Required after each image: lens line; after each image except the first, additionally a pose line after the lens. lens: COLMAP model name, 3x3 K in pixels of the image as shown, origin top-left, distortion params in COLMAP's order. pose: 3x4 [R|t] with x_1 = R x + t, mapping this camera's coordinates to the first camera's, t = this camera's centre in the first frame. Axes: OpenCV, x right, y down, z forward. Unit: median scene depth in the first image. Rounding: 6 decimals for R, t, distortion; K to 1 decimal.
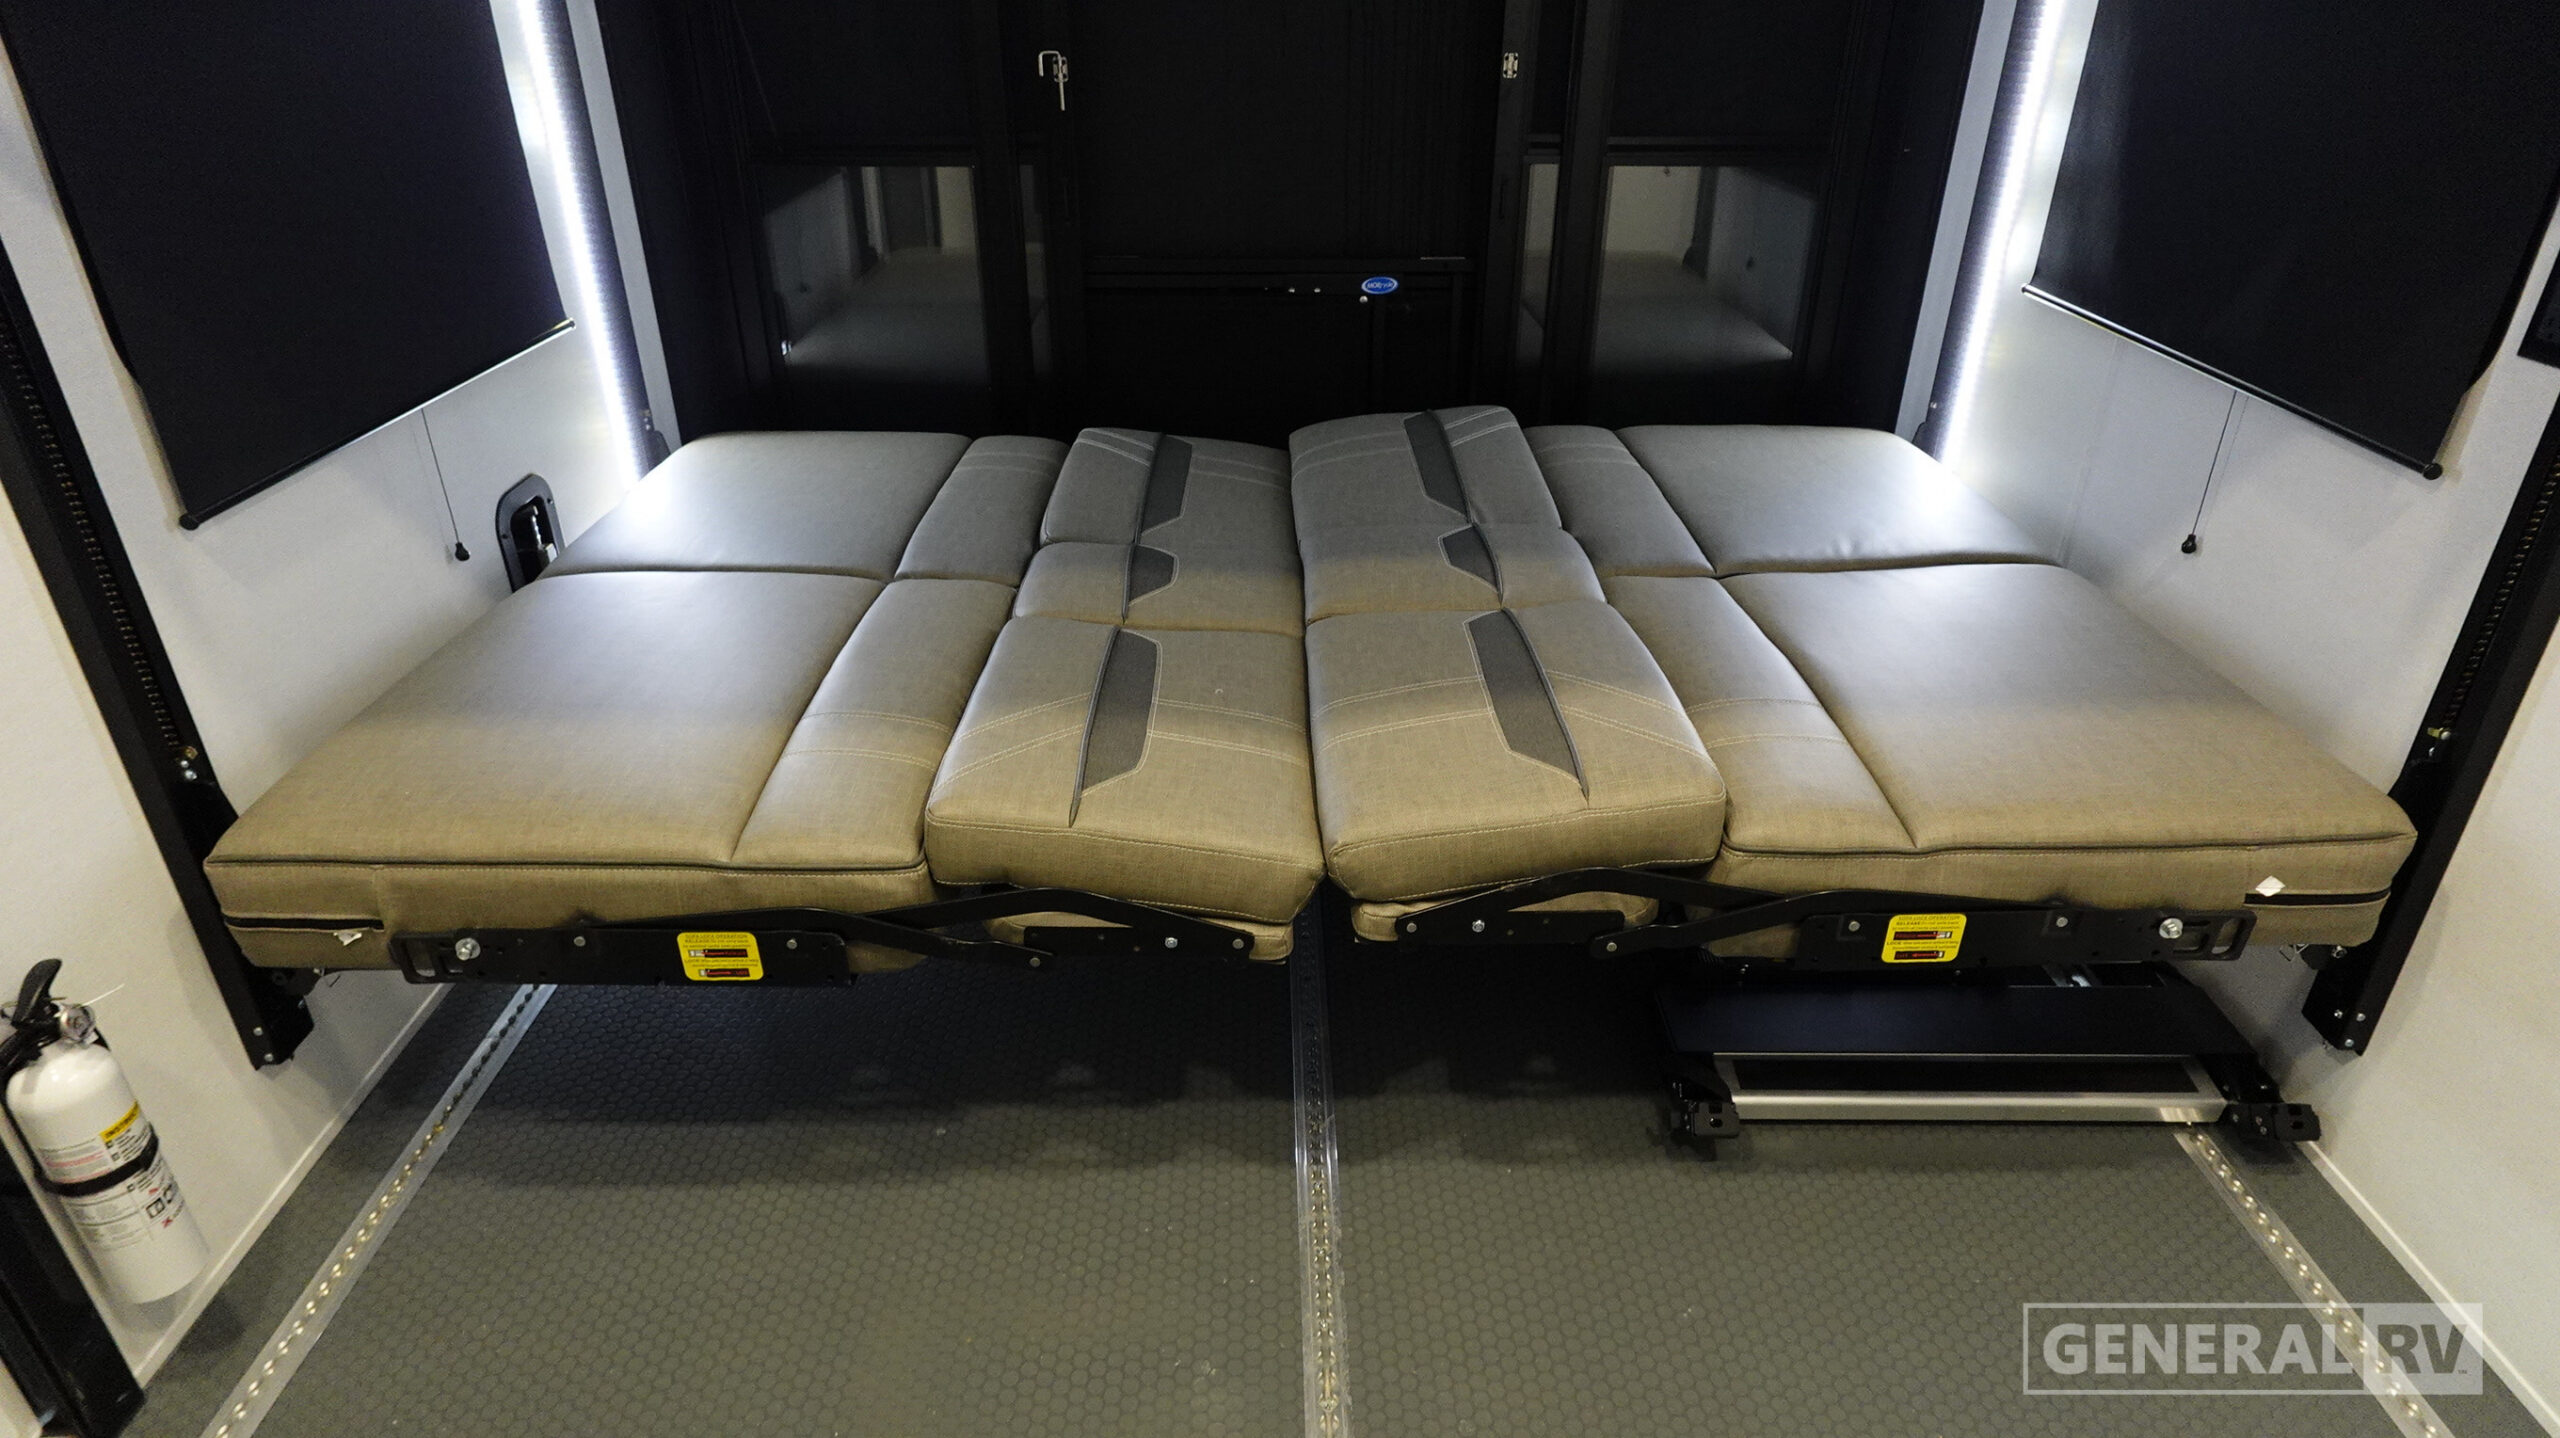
lens RADIAL K [[1448.3, 0, 1280.0], [0, 1448.3, 719.0], [0, 0, 1]] dist [-0.001513, 0.001646]
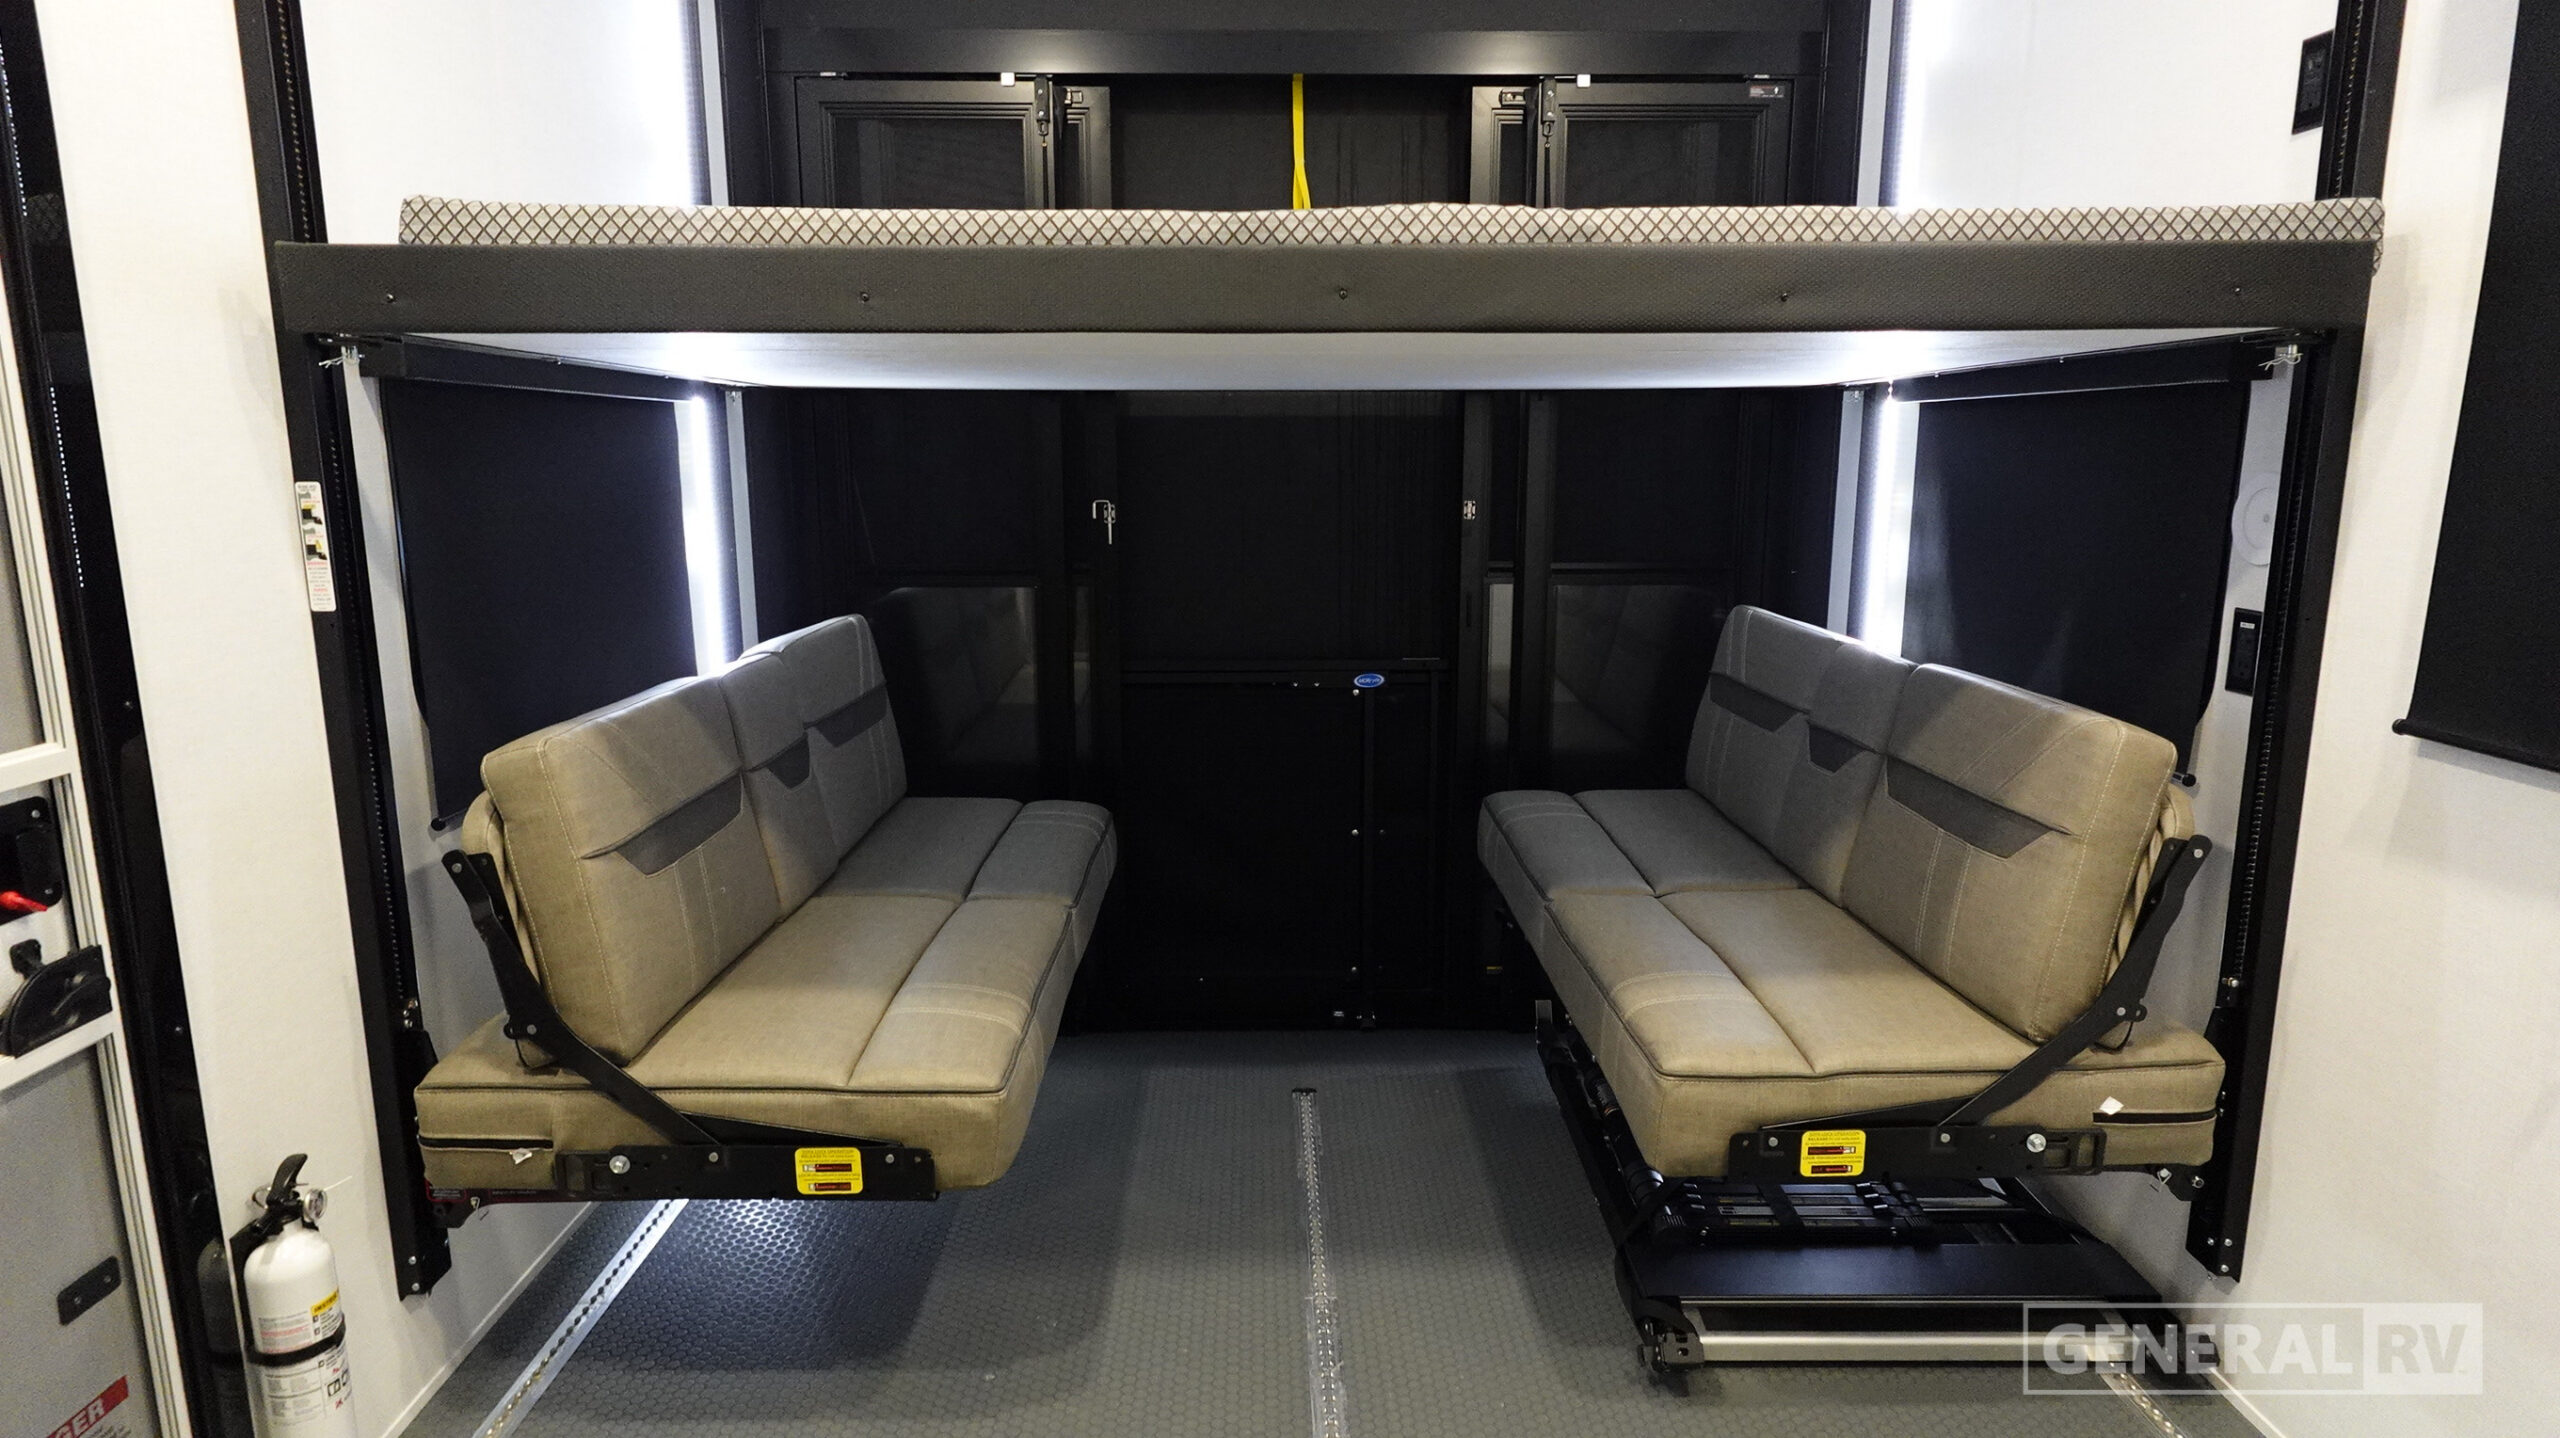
lens RADIAL K [[1450.0, 0, 1280.0], [0, 1450.0, 719.0], [0, 0, 1]] dist [-0.002028, -0.001154]
pose [[0.999989, -0.003544, 0.003204, -0.014491], [0.004332, 0.955455, -0.295104, 0.140682], [-0.002015, 0.295115, 0.955460, -0.223768]]
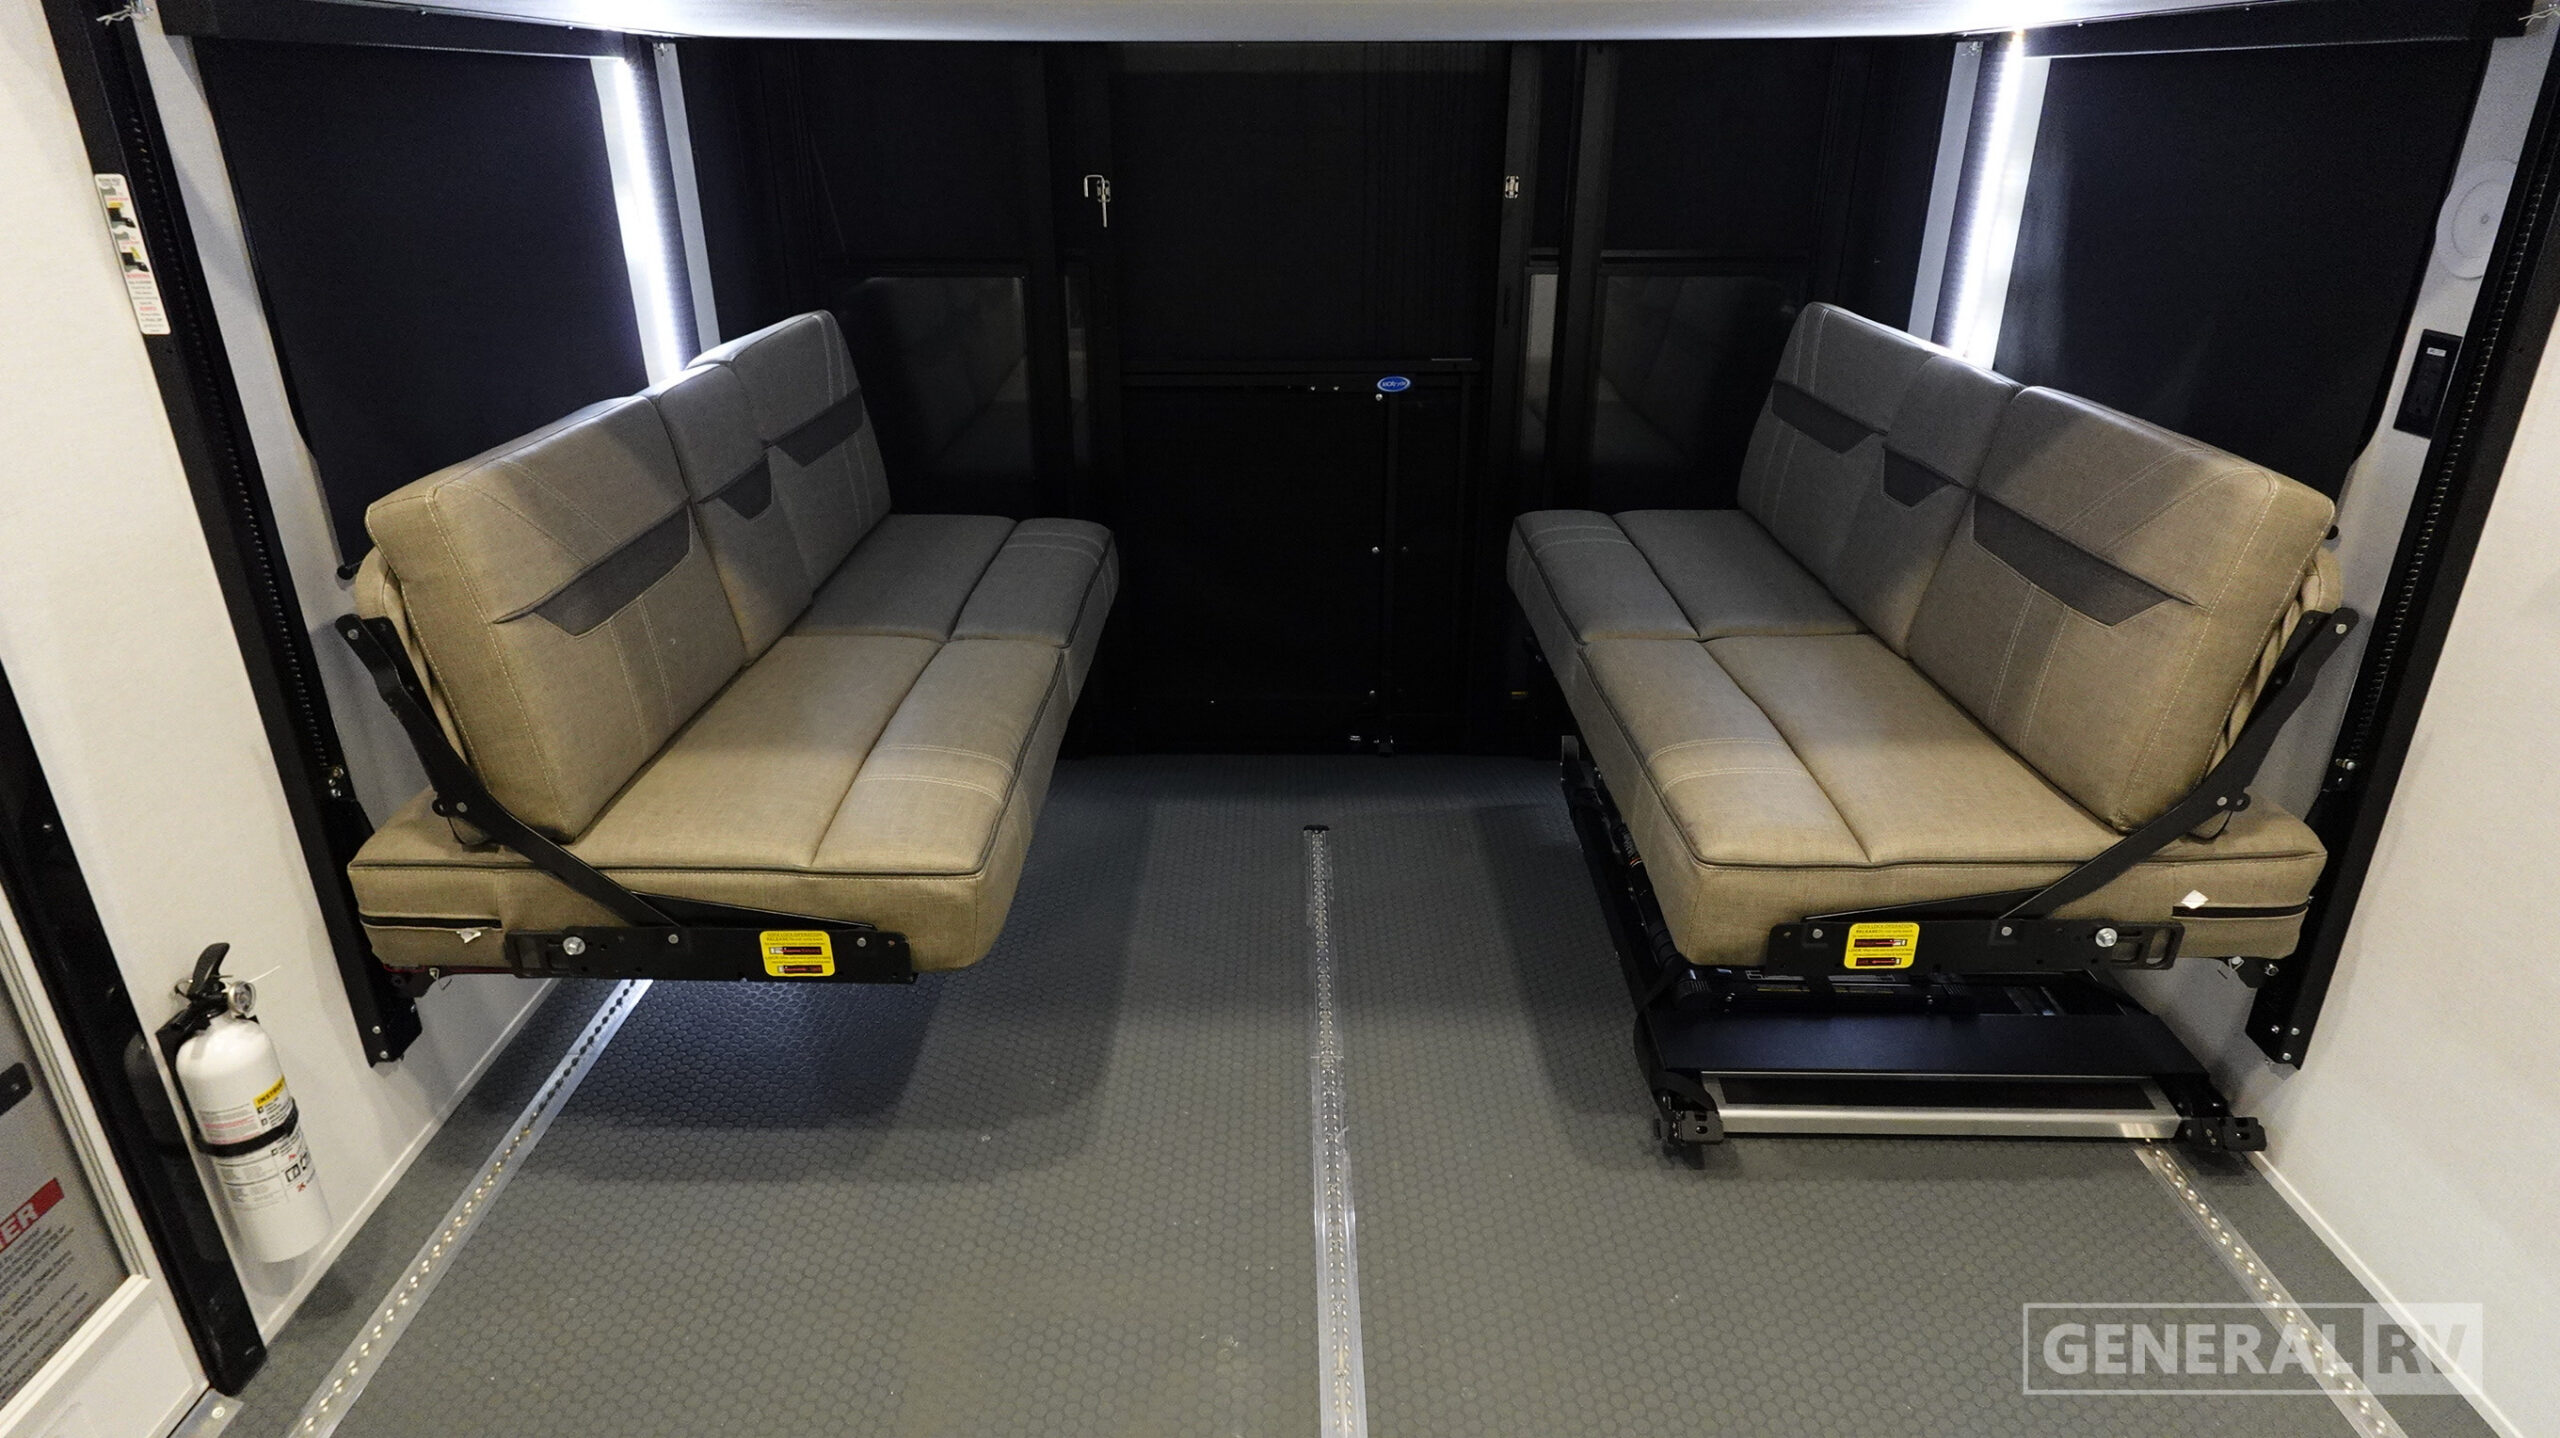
lens RADIAL K [[1448.3, 0, 1280.0], [0, 1448.3, 719.0], [0, 0, 1]] dist [-0.001513, 0.001646]
pose [[0.999878, 0.003531, -0.015200, 0.001541], [-0.004684, 0.997060, -0.076479, 0.057674], [0.014886, 0.076541, 0.996955, -0.107557]]
